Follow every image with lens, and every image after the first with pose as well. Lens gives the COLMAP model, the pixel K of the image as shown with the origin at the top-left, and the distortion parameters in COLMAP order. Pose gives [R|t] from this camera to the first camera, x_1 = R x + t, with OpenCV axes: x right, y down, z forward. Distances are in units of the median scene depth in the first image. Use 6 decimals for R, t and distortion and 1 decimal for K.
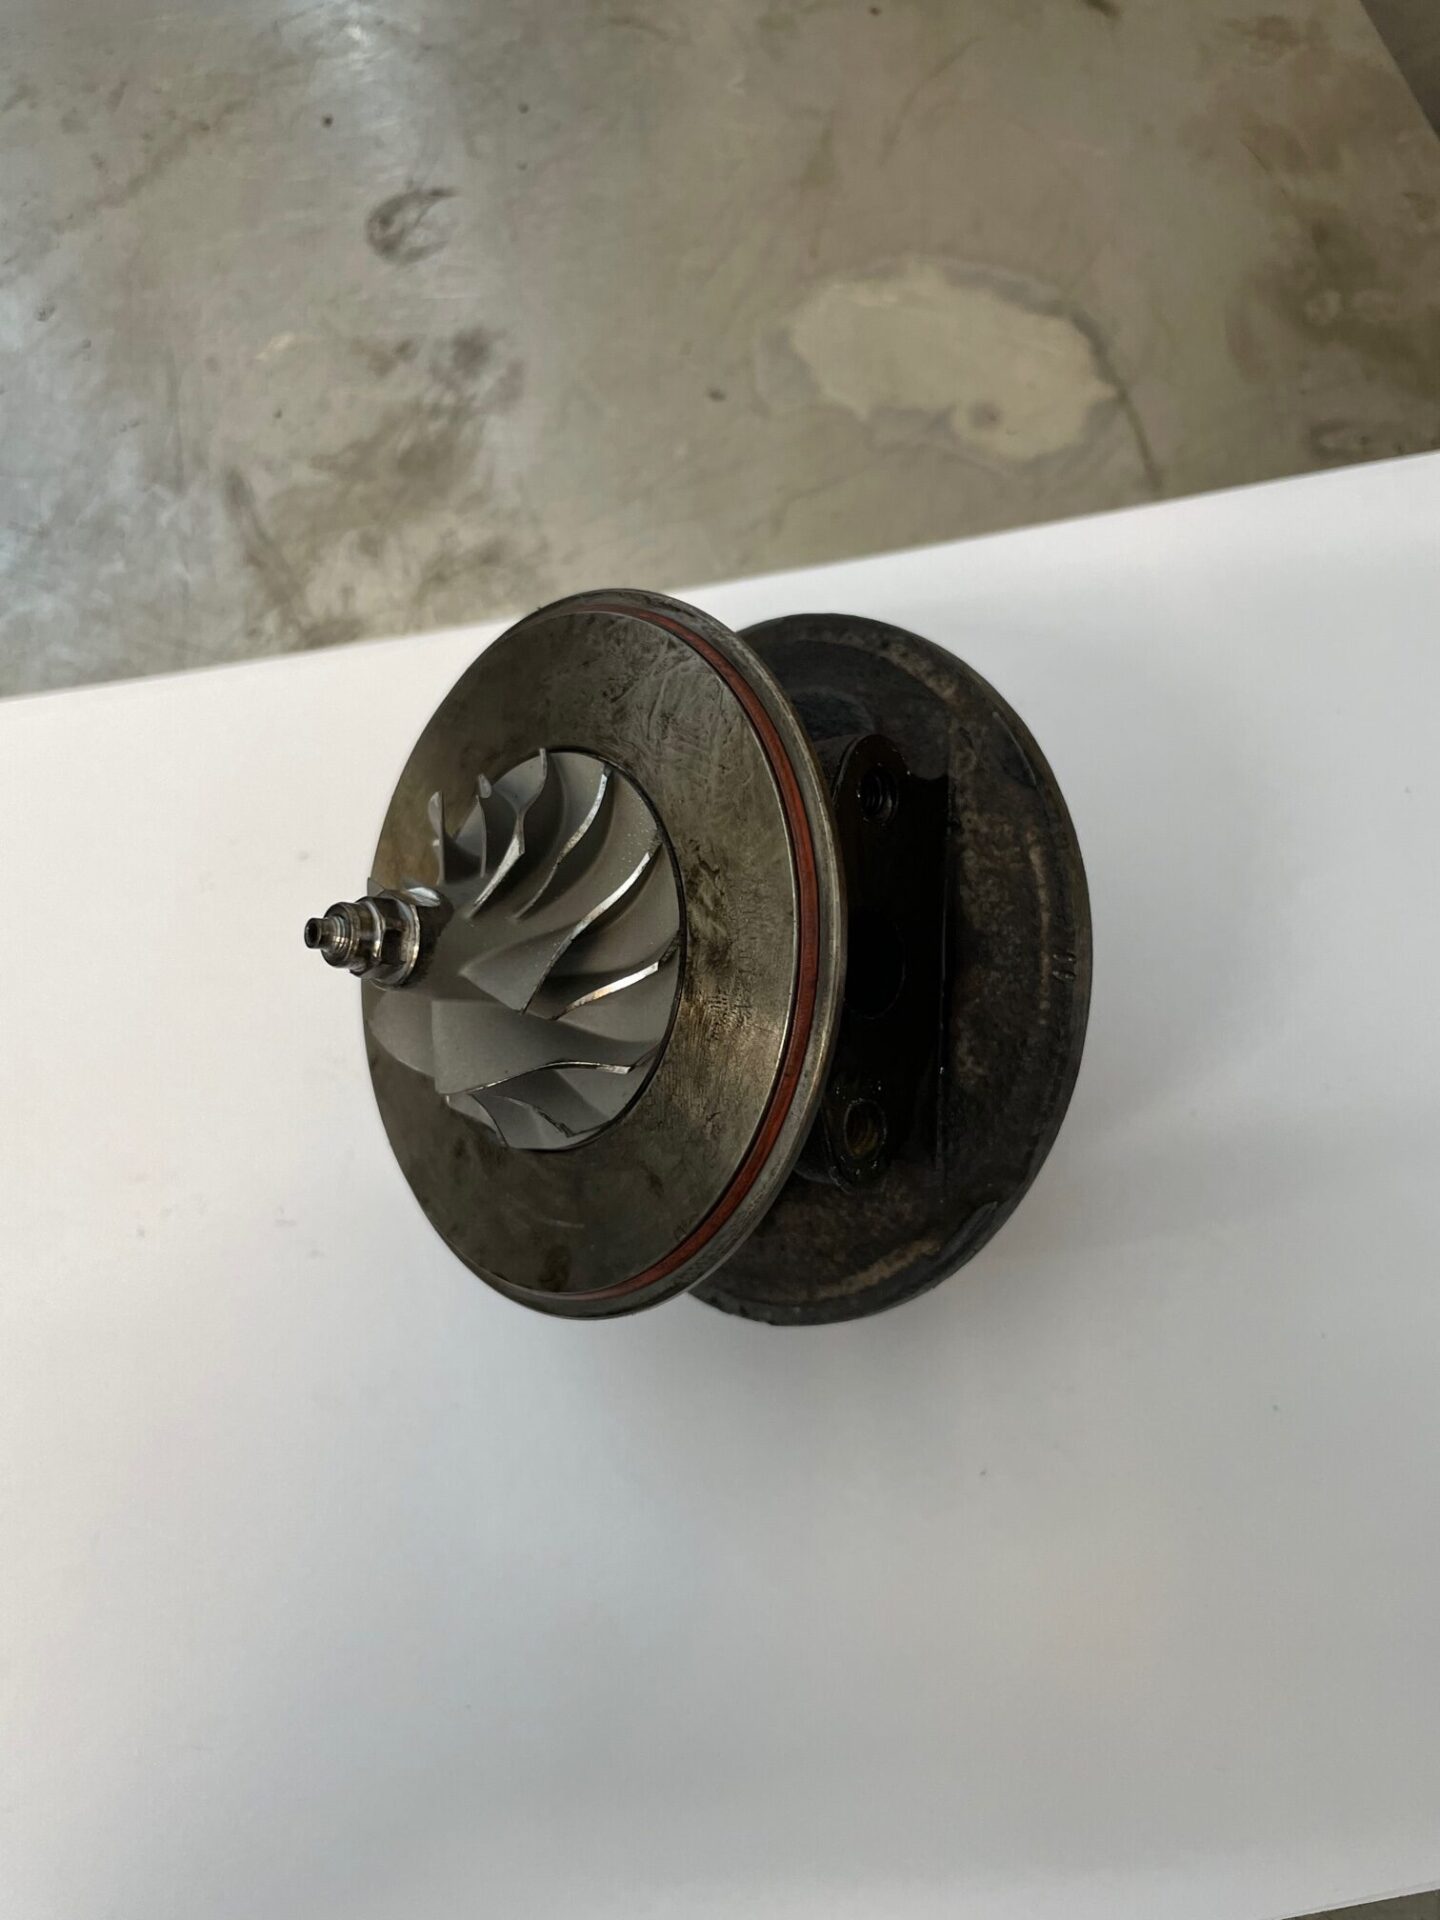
lens RADIAL K [[1434.6, 0, 720.0], [0, 1434.6, 960.0], [0, 0, 1]] dist [0.008377, 0.001276]
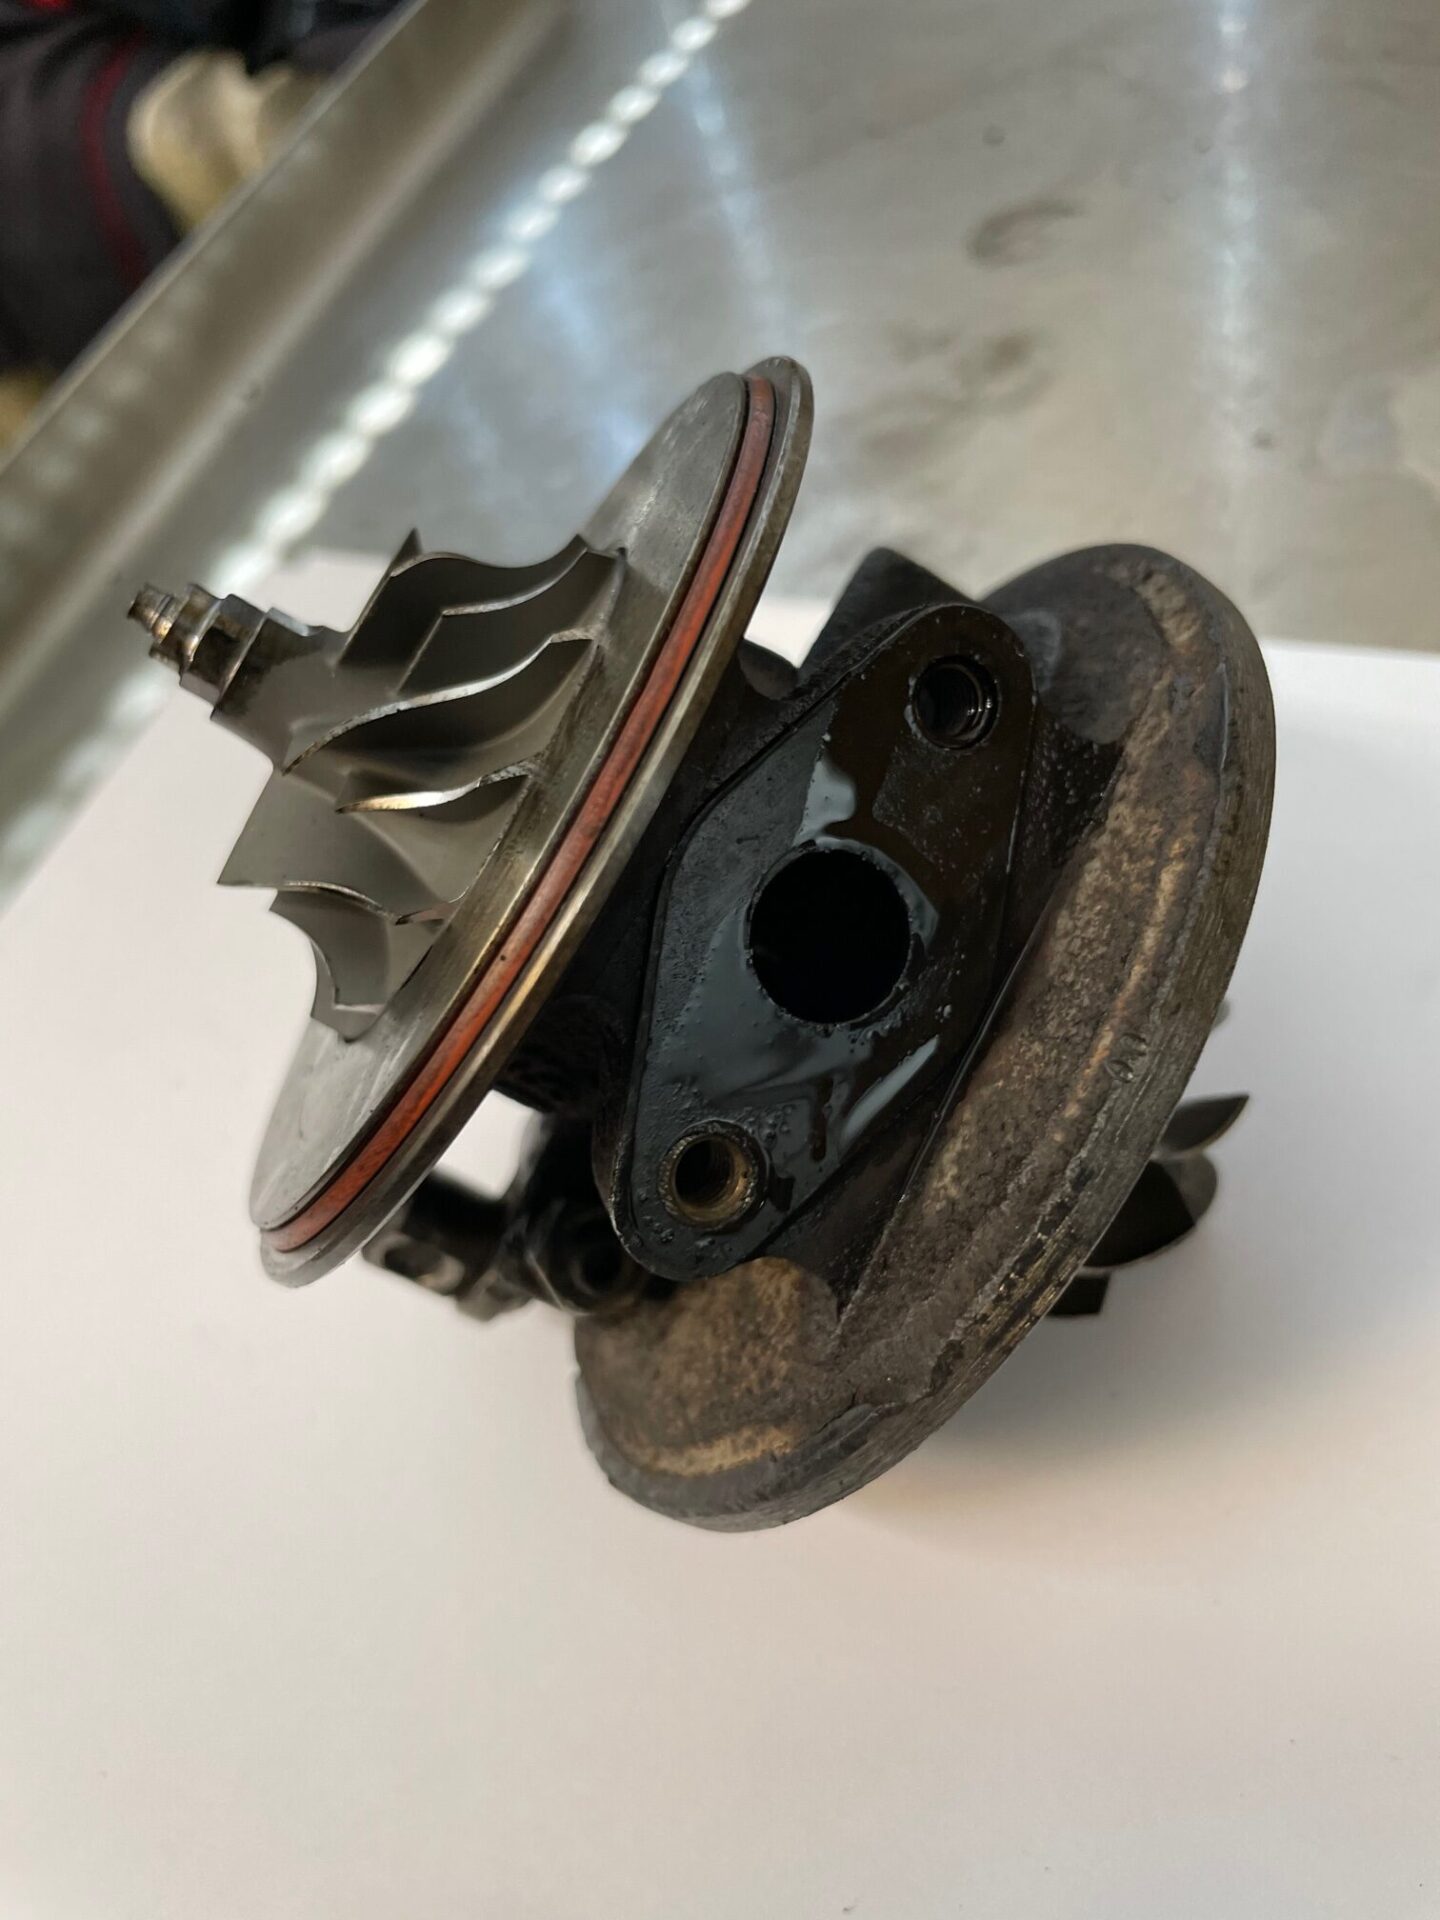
lens RADIAL K [[1502.4, 0, 720.0], [0, 1502.4, 960.0], [0, 0, 1]] dist [-0.004022, -0.000812]
pose [[0.842559, 0.343057, -0.415220, 0.316807], [-0.406427, 0.910827, -0.072188, 0.072488], [0.353429, 0.229579, 0.906853, 0.379194]]
